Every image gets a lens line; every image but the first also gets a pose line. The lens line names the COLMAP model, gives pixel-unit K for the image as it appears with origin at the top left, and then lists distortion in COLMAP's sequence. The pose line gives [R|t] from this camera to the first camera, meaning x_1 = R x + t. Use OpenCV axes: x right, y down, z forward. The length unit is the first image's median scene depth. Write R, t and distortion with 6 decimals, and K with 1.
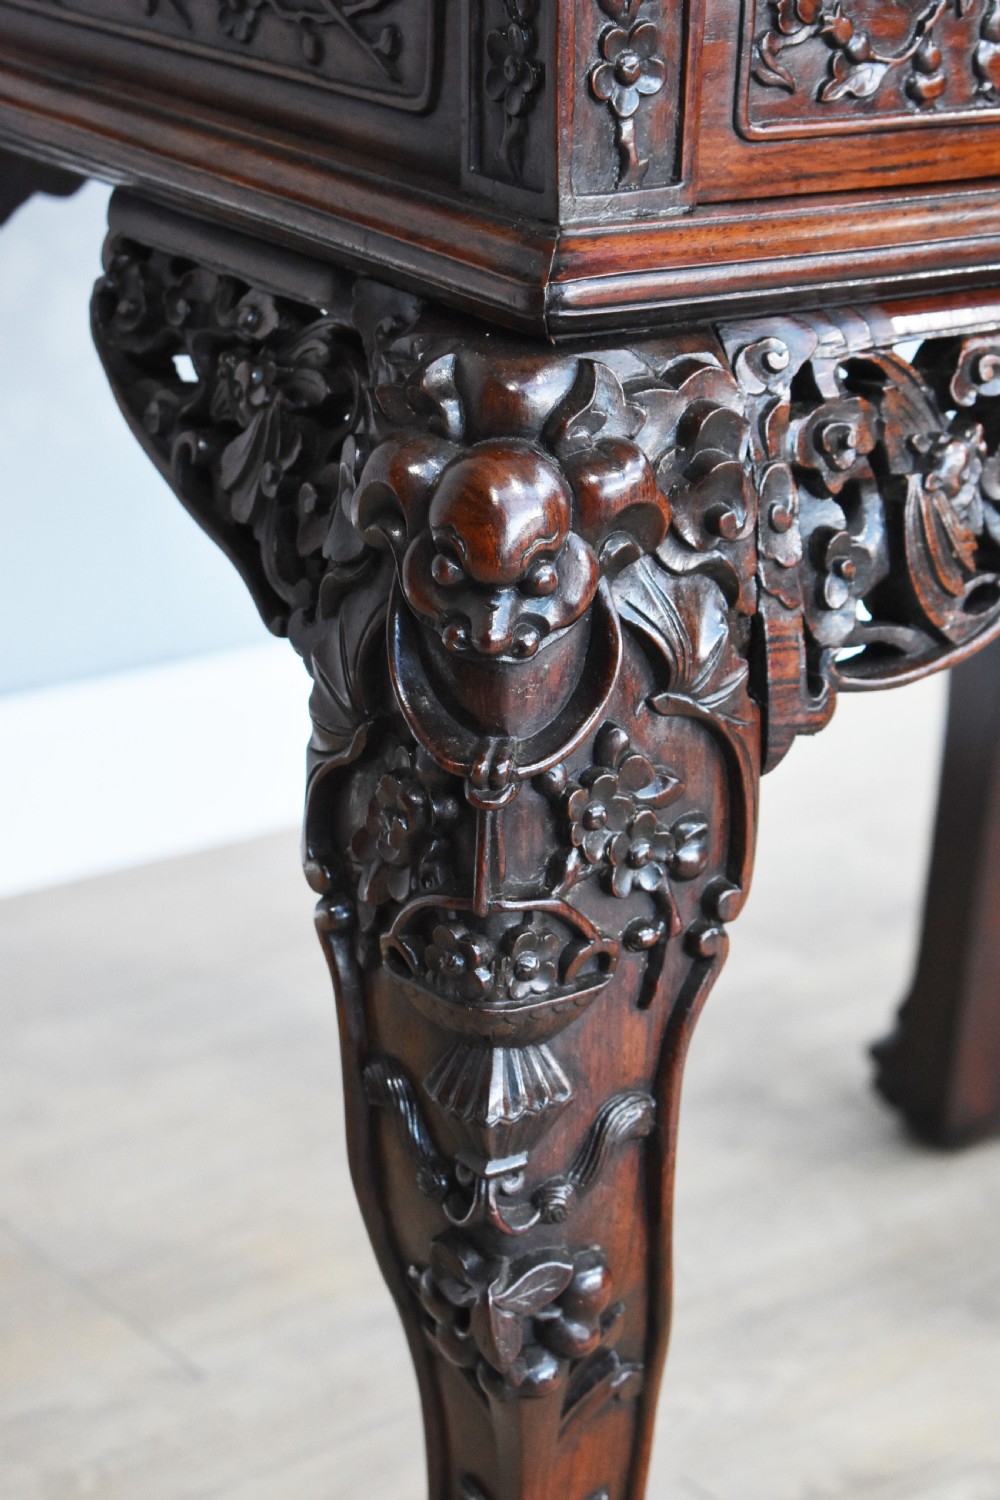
lens RADIAL K [[3257.5, 0, 501.8], [0, 3257.5, 774.5], [0, 0, 1]] dist [0.031016, 0.078938]
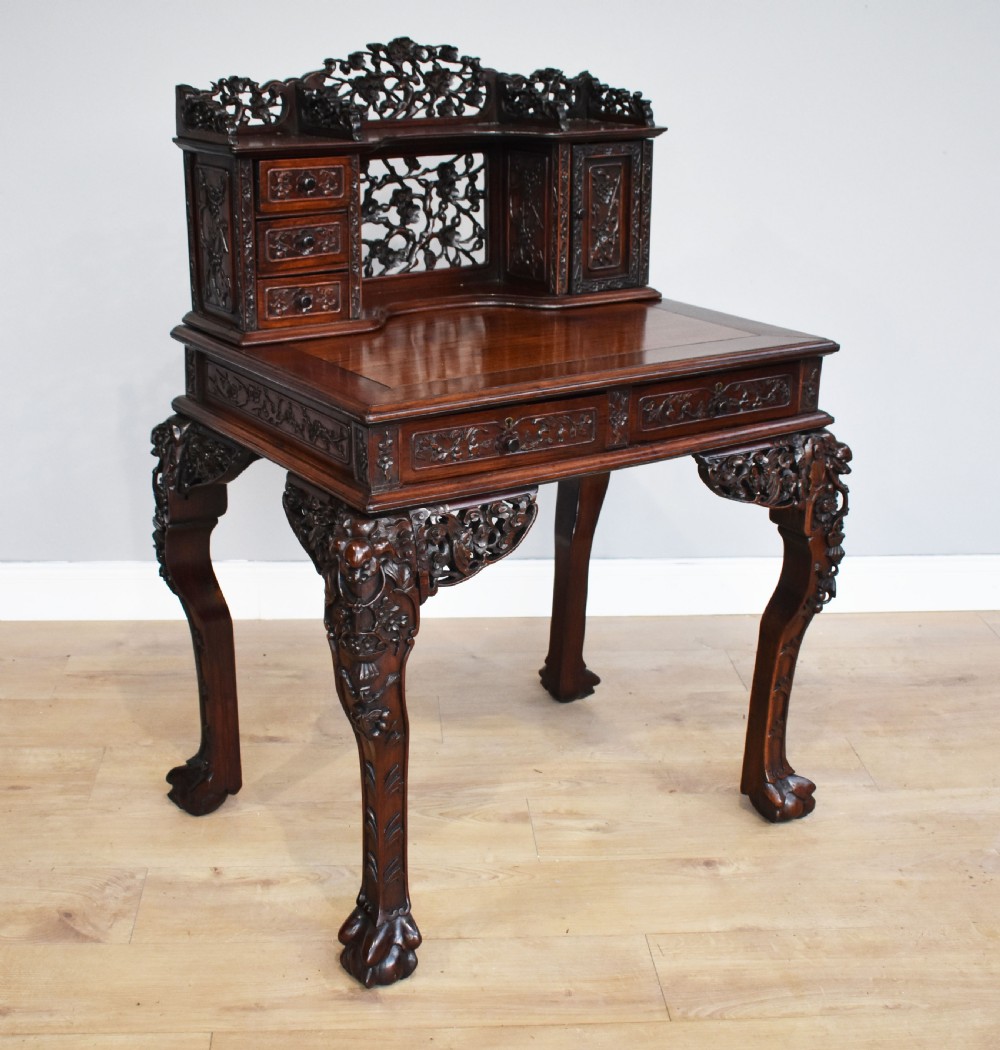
lens RADIAL K [[1626.4, 0, 500.0], [0, 1626.4, 525.0], [0, 0, 1]] dist [-0.096615, 0.003648]
pose [[0.998167, -0.005208, -0.060297, 0.332595], [0.004097, 0.999820, -0.018544, -0.070876], [0.060383, 0.018263, 0.998008, -1.308075]]
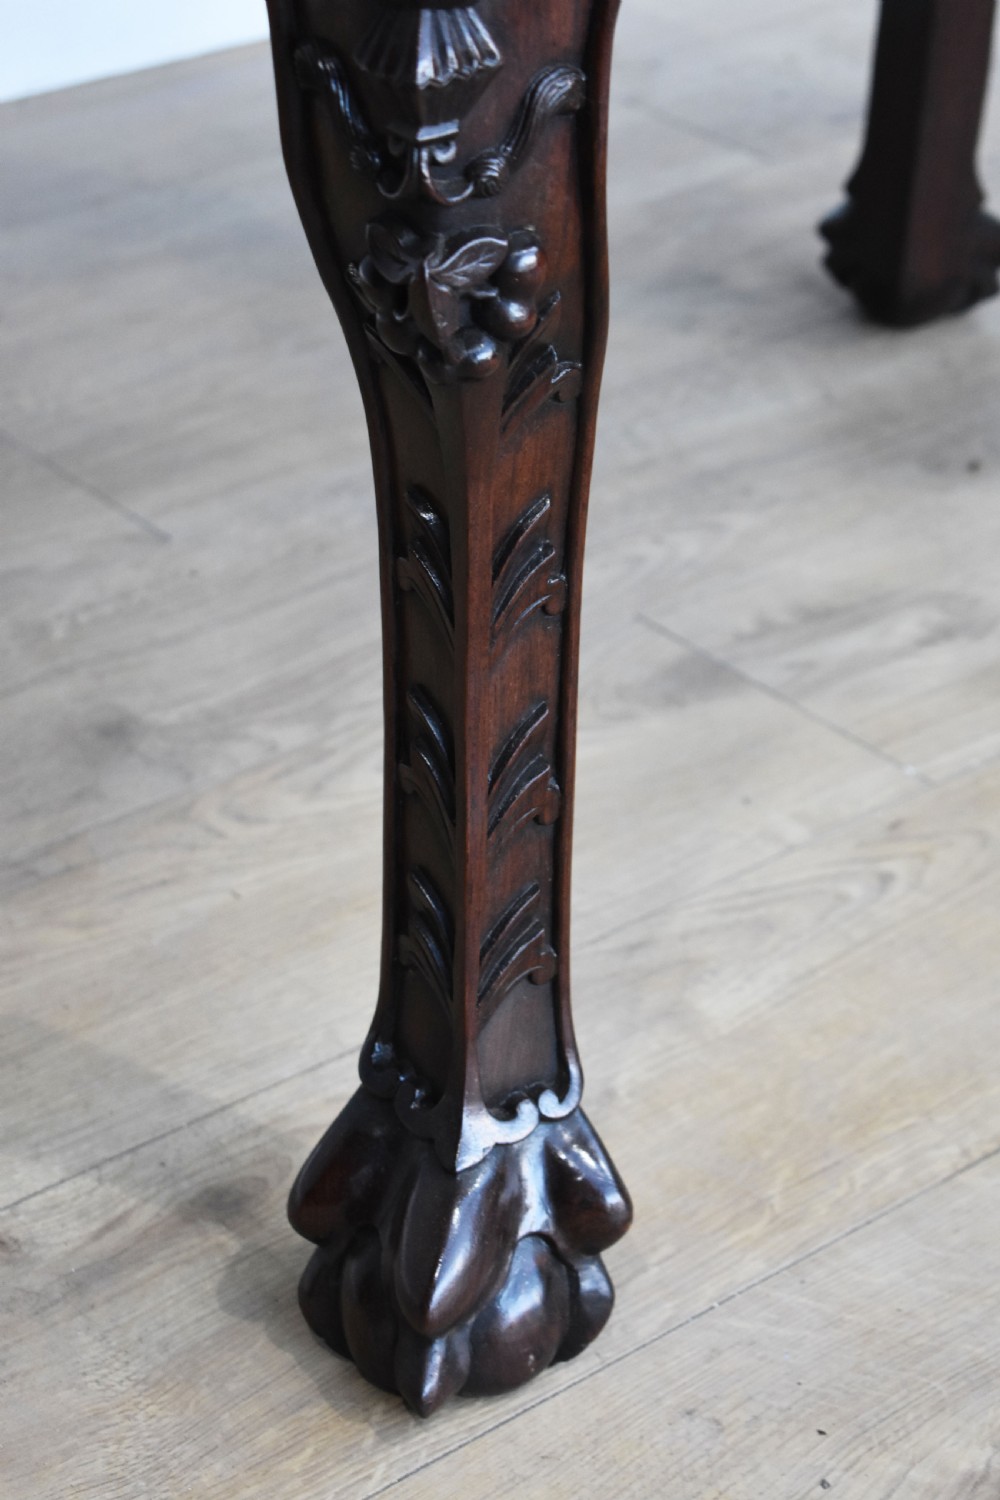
lens RADIAL K [[3257.5, 0, 501.8], [0, 3257.5, 774.5], [0, 0, 1]] dist [0.031016, 0.078938]
pose [[0.999588, -0.028528, 0.003296, 0.012012], [0.027516, 0.984289, 0.174405, 0.137431], [-0.008219, -0.174243, 0.984668, -0.028582]]
